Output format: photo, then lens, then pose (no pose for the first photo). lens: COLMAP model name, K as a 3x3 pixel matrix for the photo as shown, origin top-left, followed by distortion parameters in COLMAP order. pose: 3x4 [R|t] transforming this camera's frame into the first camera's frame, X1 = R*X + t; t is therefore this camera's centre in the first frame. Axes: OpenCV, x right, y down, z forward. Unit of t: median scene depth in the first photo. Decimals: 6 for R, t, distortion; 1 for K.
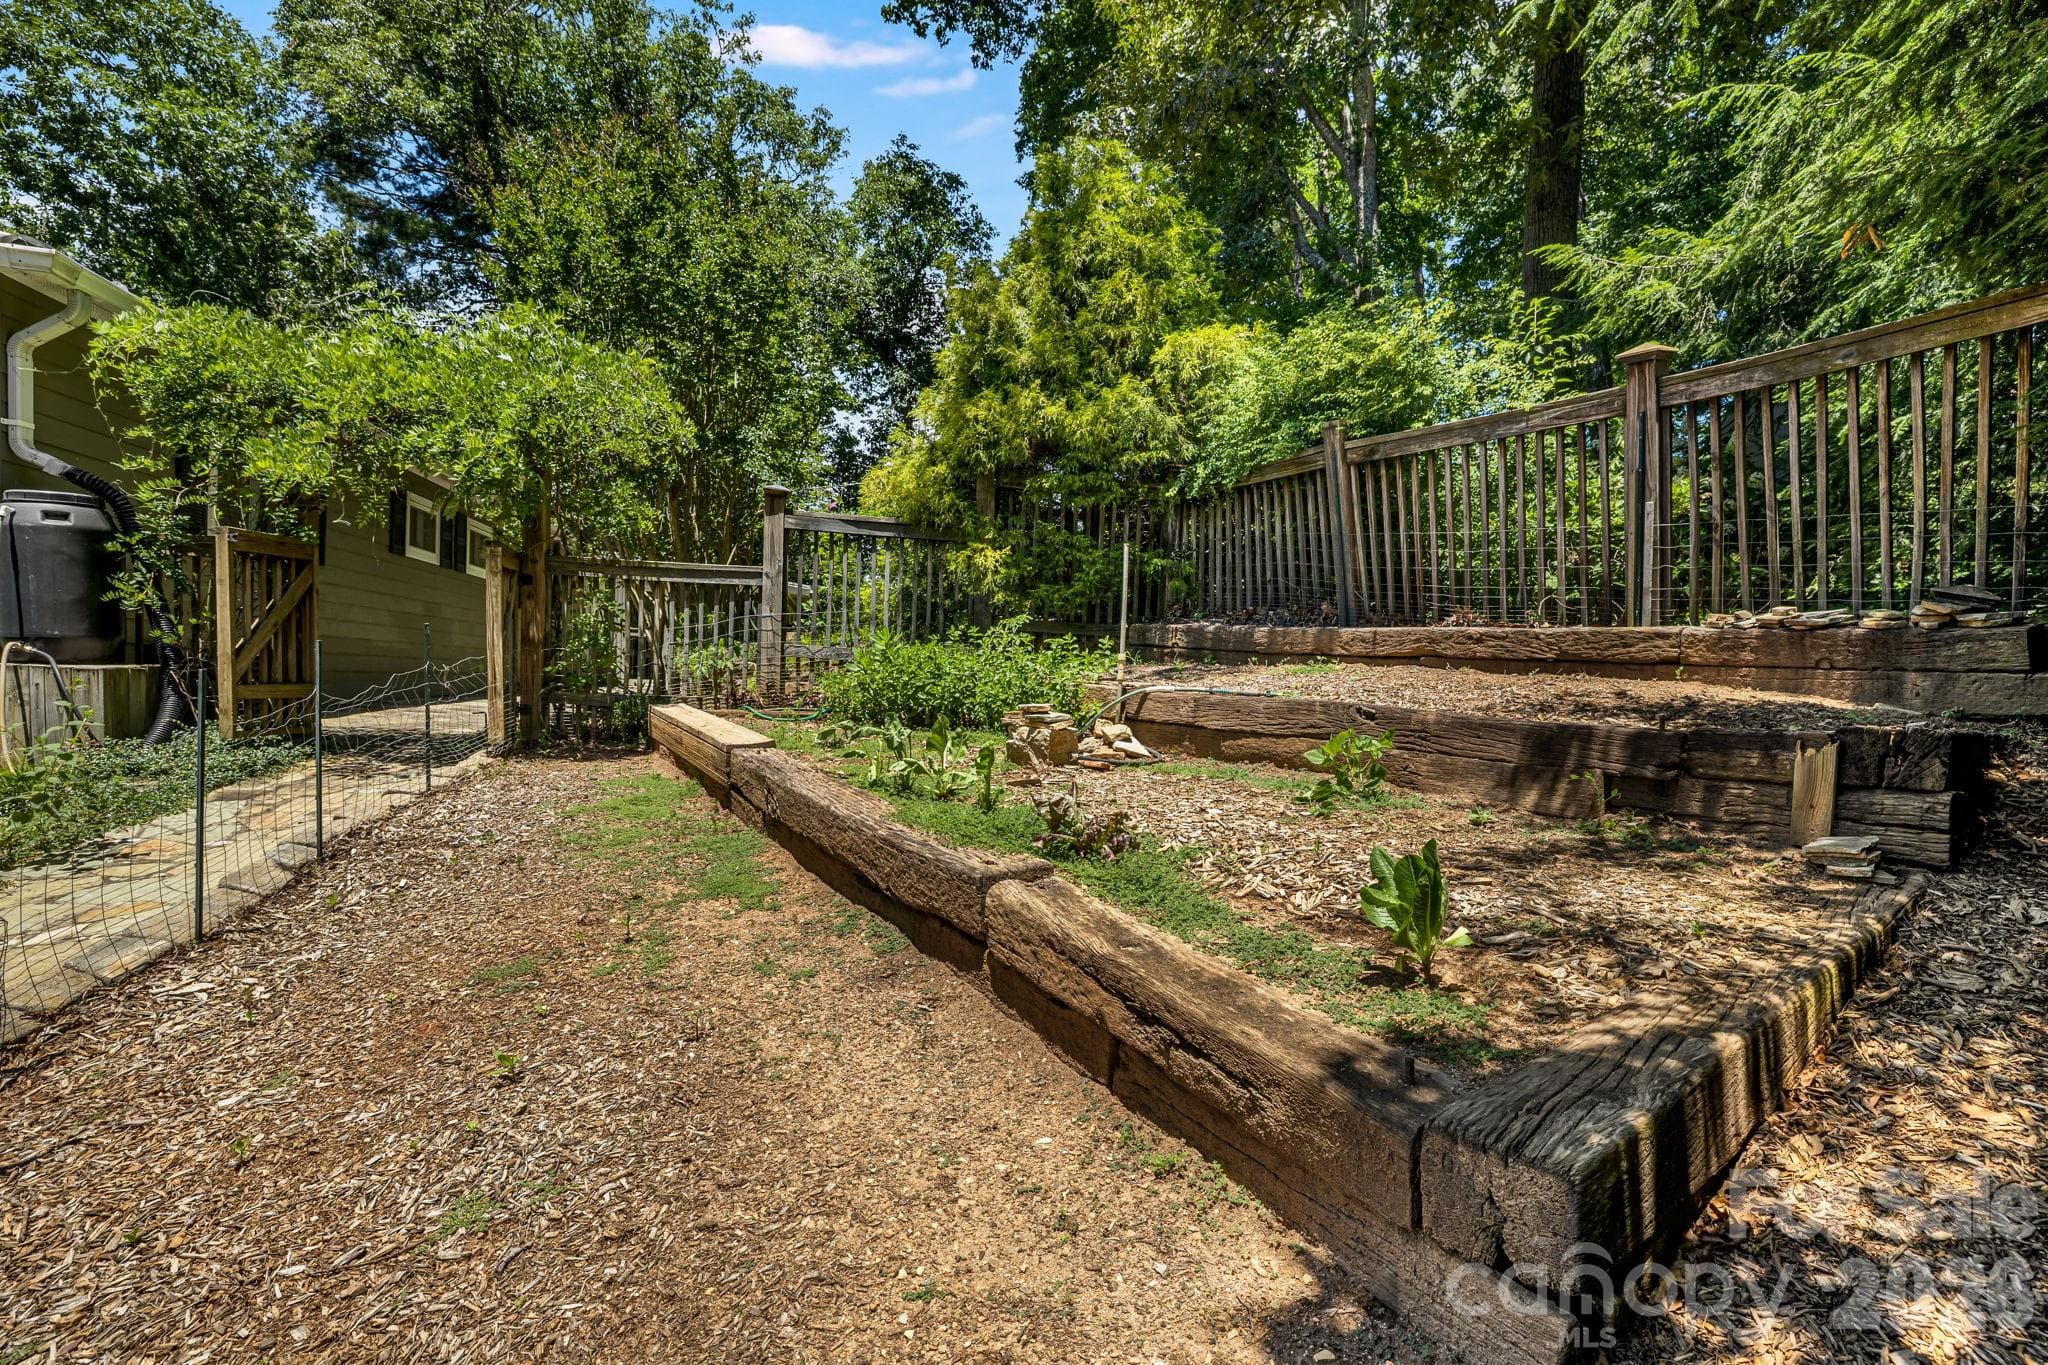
lens RADIAL K [[979.4, 0, 1024.0], [0, 979.4, 682.5], [0, 0, 1]] dist [0.000600, 0.000054]
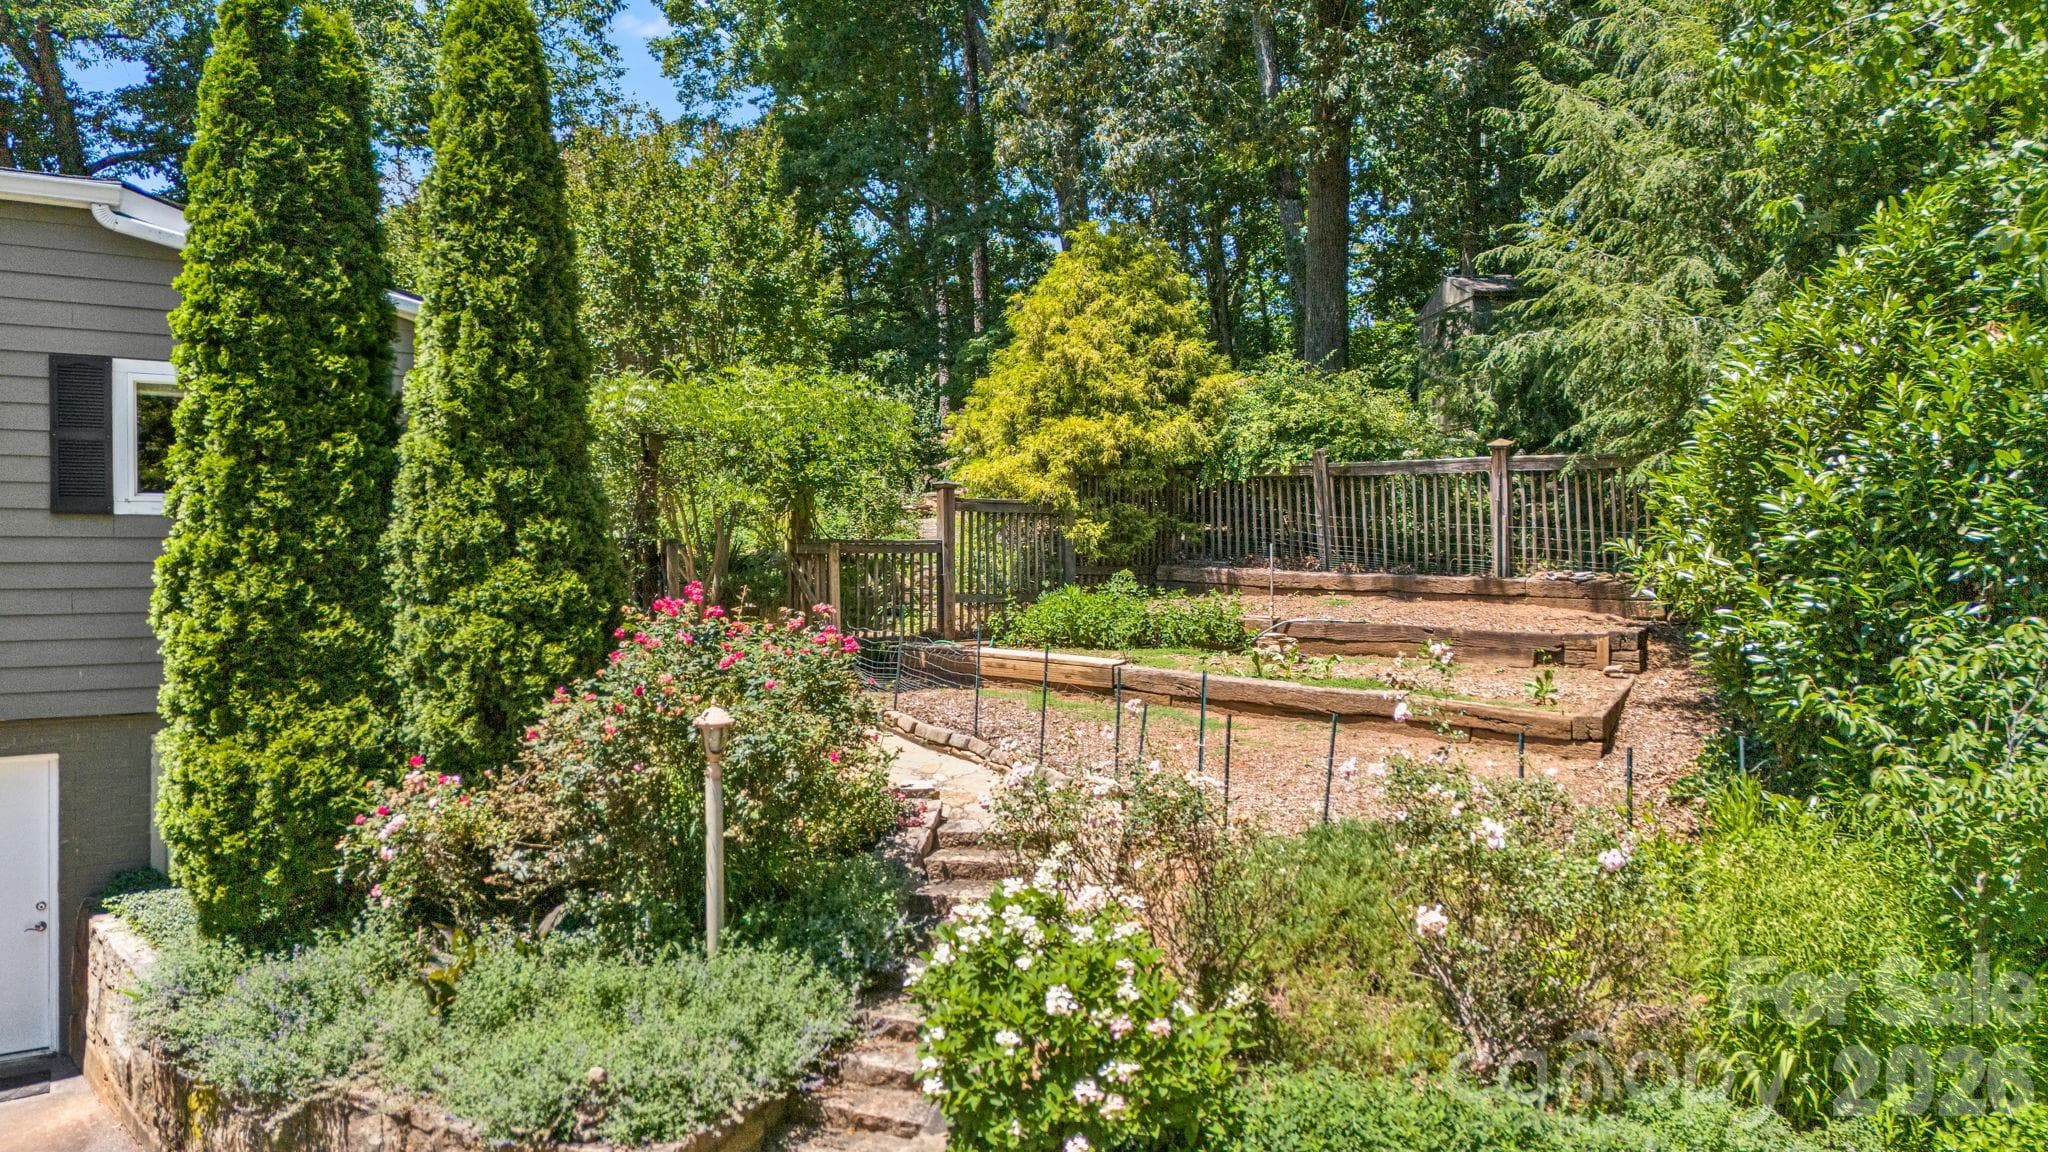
lens RADIAL K [[1525.0, 0, 1024.0], [0, 1525.0, 576.0], [0, 0, 1]] dist [0.123621, -0.152252]
pose [[0.900831, -0.037522, 0.432546, -1.228464], [0.030309, 0.999263, 0.023561, -0.125578], [-0.433111, -0.008115, 0.901304, -1.089904]]
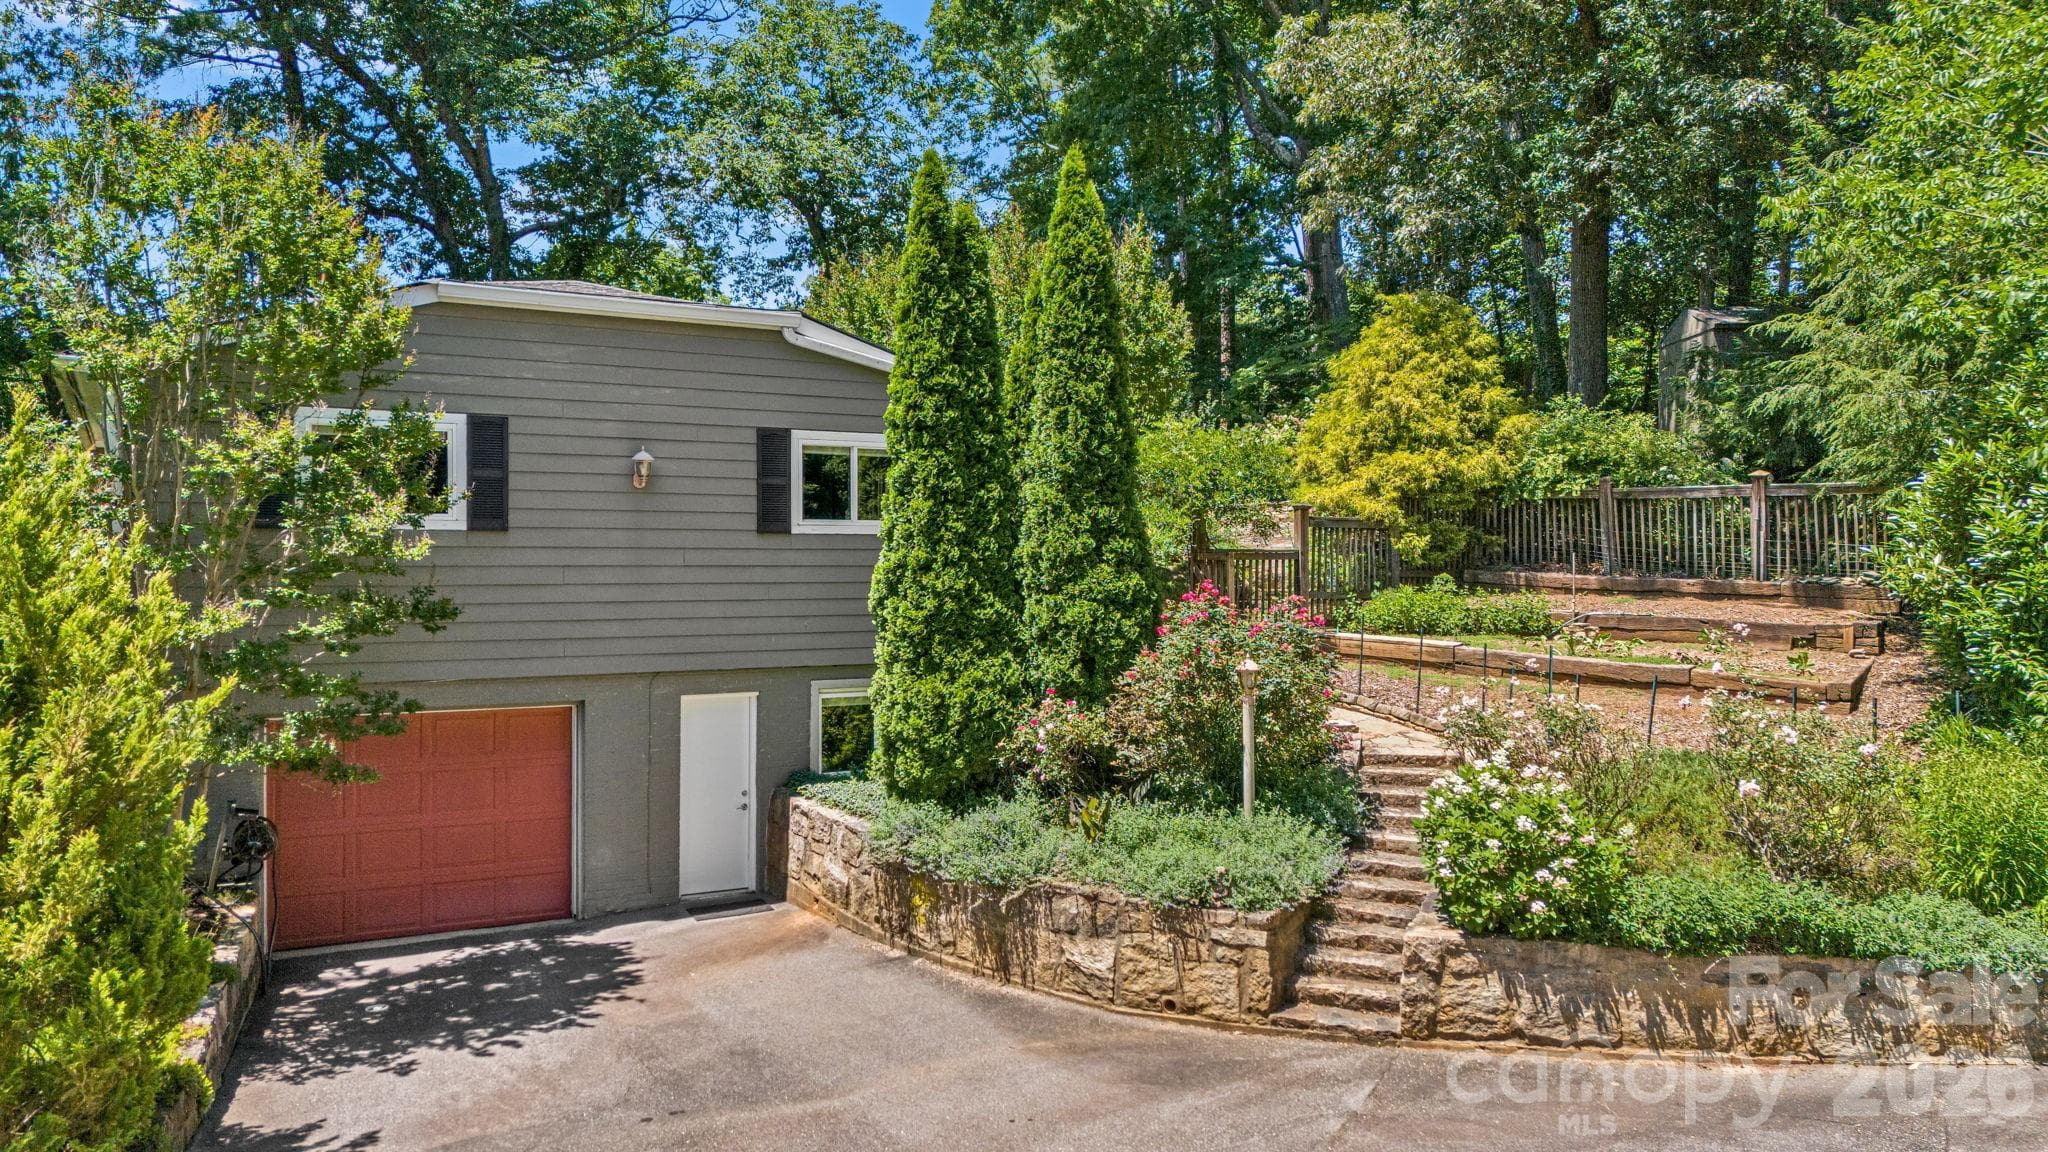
lens RADIAL K [[1547.3, 0, 1024.0], [0, 1547.3, 576.0], [0, 0, 1]] dist [0.125307, -0.152874]
pose [[0.943047, -0.032702, 0.331049, -1.882856], [0.028066, 0.999430, 0.018776, -0.150698], [-0.331474, -0.008416, 0.943427, -1.664656]]
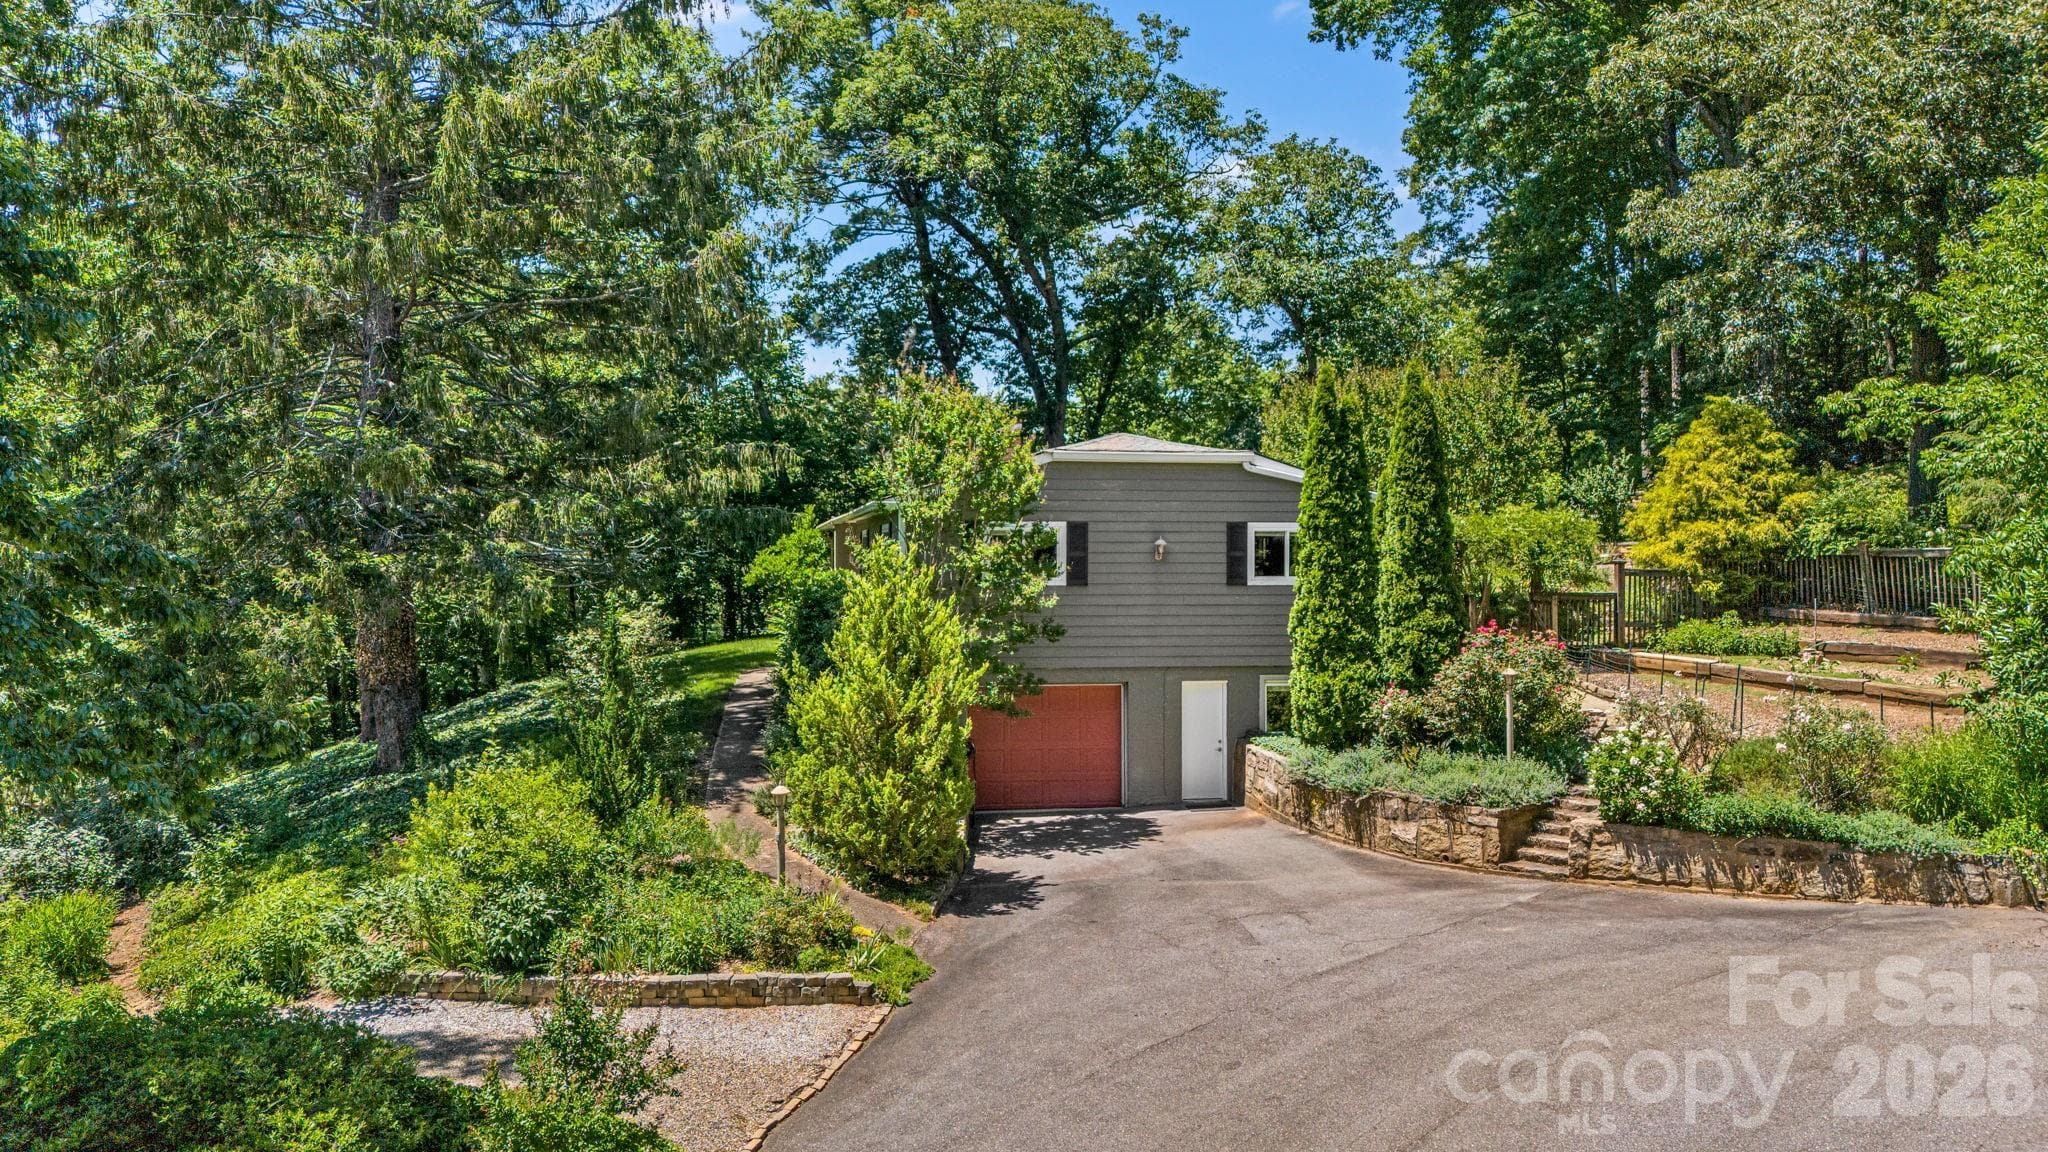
lens RADIAL K [[1547.3, 0, 1024.0], [0, 1547.3, 576.0], [0, 0, 1]] dist [0.125307, -0.152874]
pose [[0.999549, -0.028967, 0.007874, -2.037777], [0.028909, 0.999555, 0.007391, -0.259791], [-0.008085, -0.007160, 0.999942, -3.366190]]
